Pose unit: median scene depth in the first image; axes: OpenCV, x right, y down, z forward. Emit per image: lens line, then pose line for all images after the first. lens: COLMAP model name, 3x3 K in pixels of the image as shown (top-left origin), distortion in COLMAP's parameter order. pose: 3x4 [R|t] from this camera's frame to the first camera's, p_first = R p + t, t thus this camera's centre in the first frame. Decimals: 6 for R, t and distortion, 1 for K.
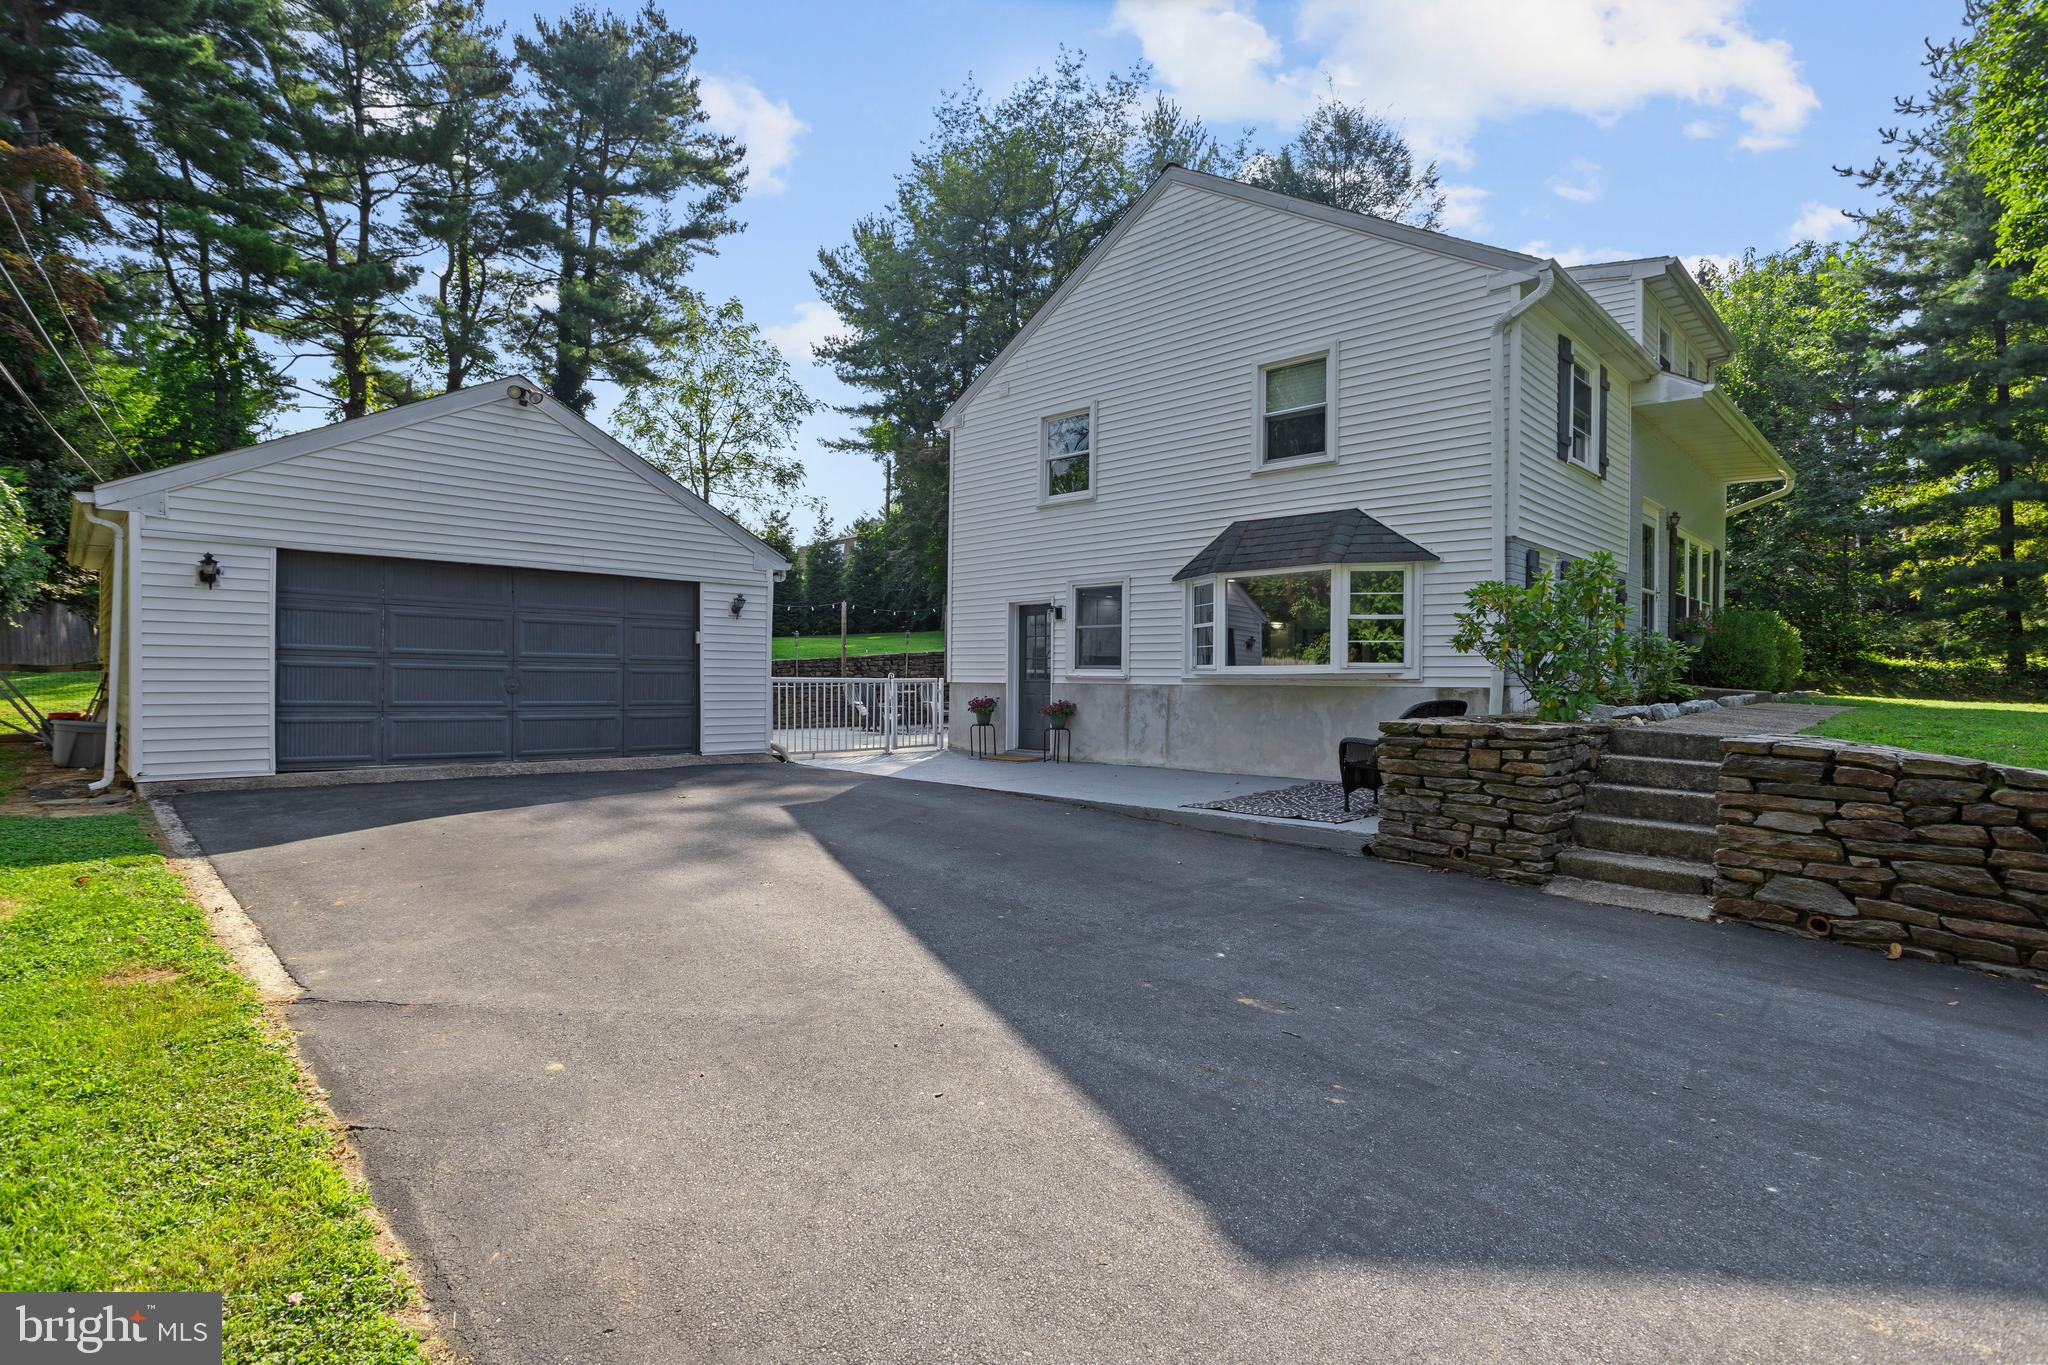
lens RADIAL K [[999.1, 0, 1023.4], [0, 999.1, 660.1], [0, 0, 1]] dist [-0.029369, 0.021711]
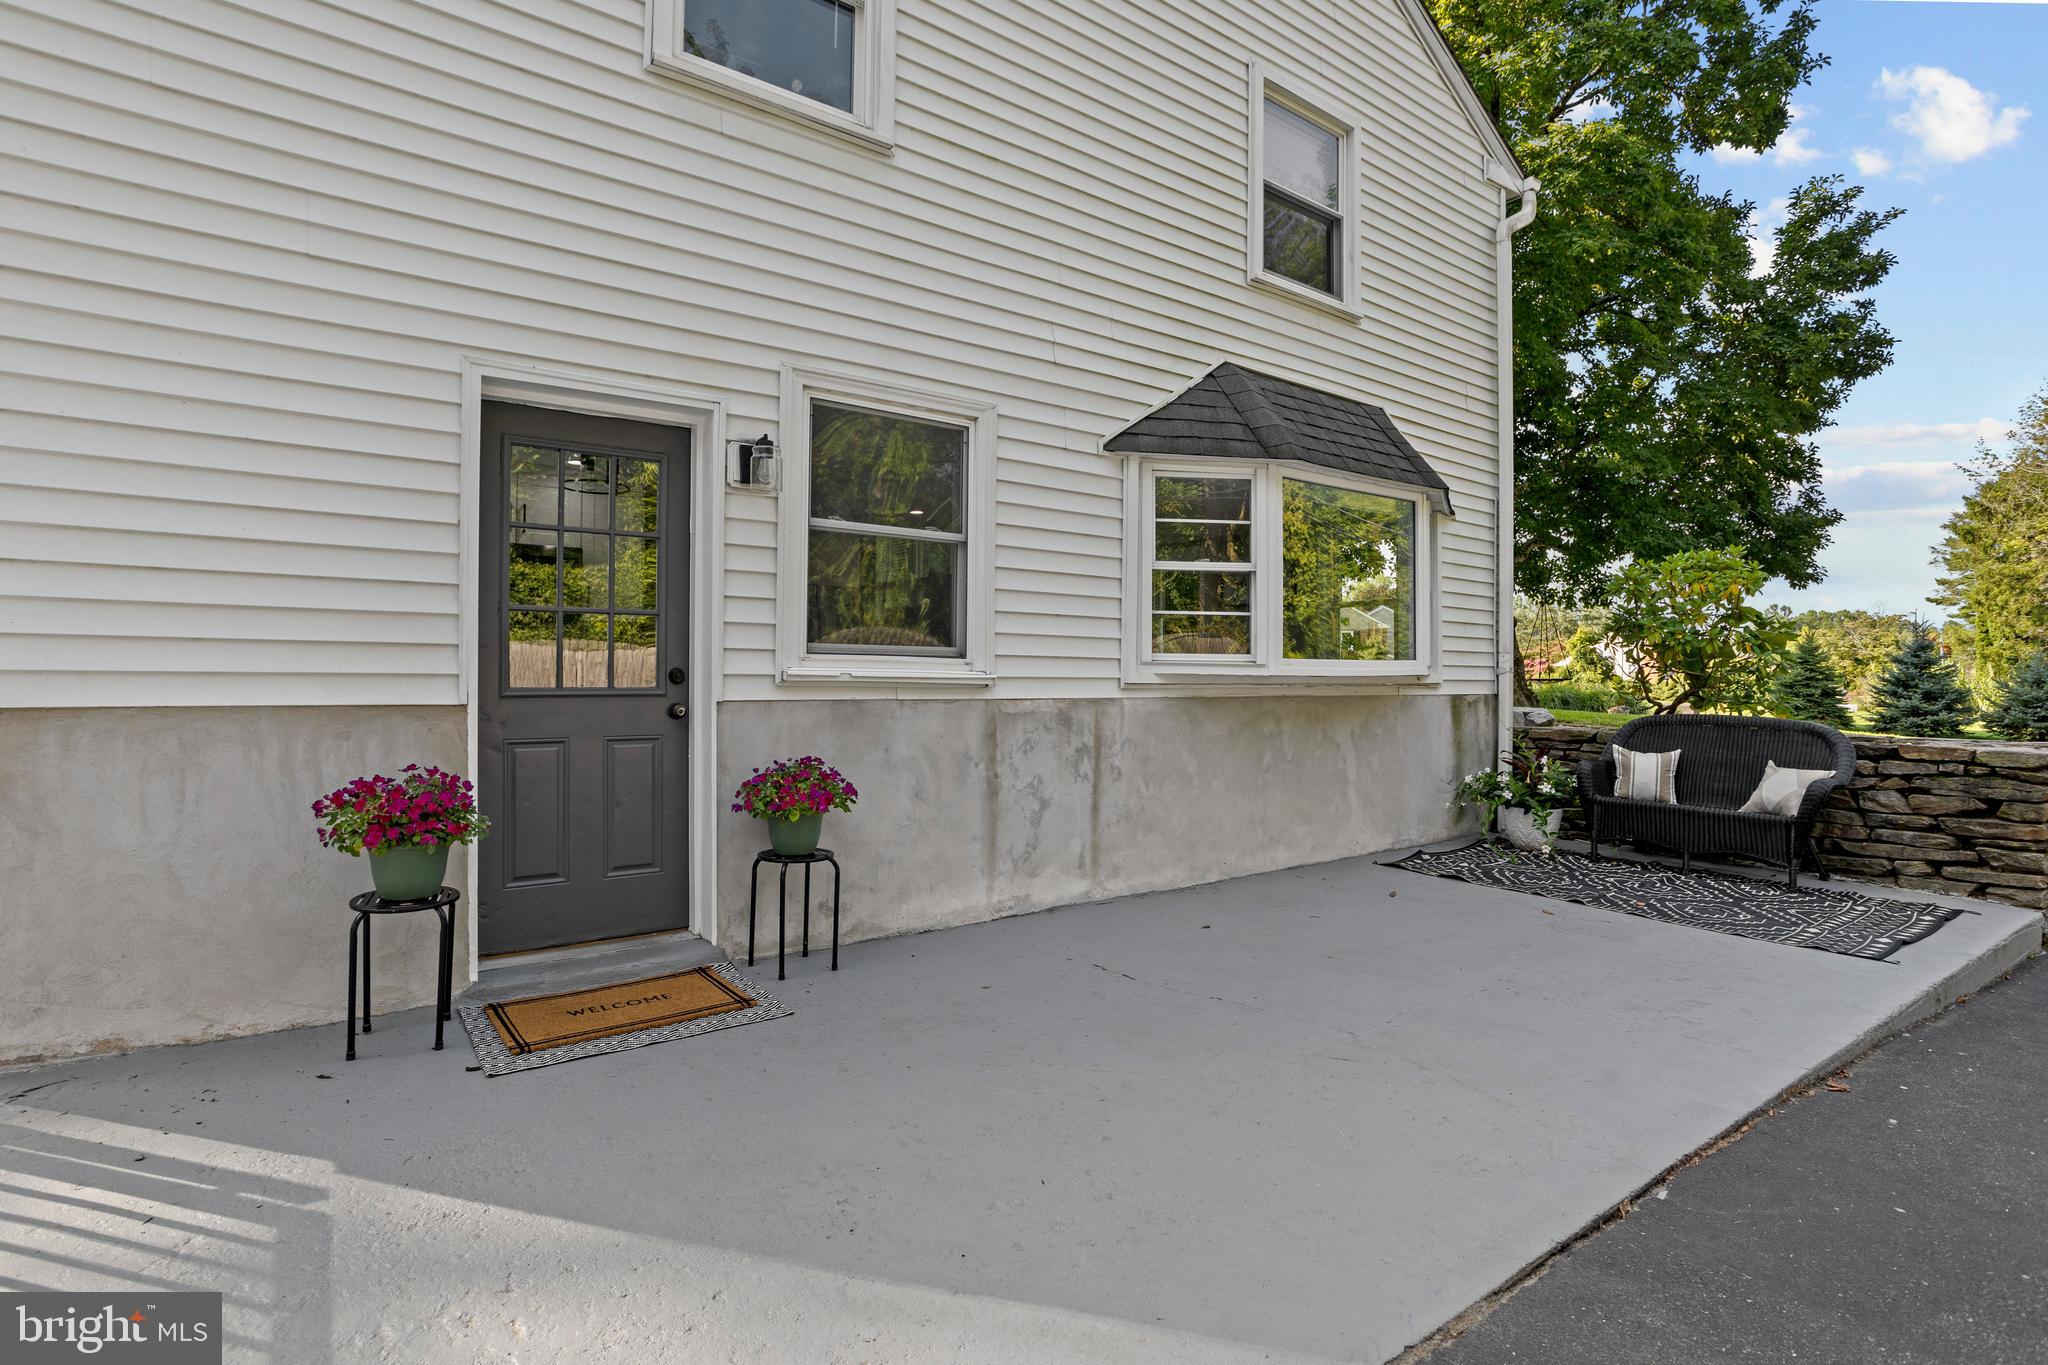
lens RADIAL K [[999.1, 0, 1023.4], [0, 999.1, 660.1], [0, 0, 1]] dist [-0.029369, 0.021711]
pose [[0.161796, 0.018067, 0.986659, -0.253212], [-0.019102, 0.999702, -0.015174, 0.015015], [-0.986639, -0.016392, 0.162093, 0.917247]]
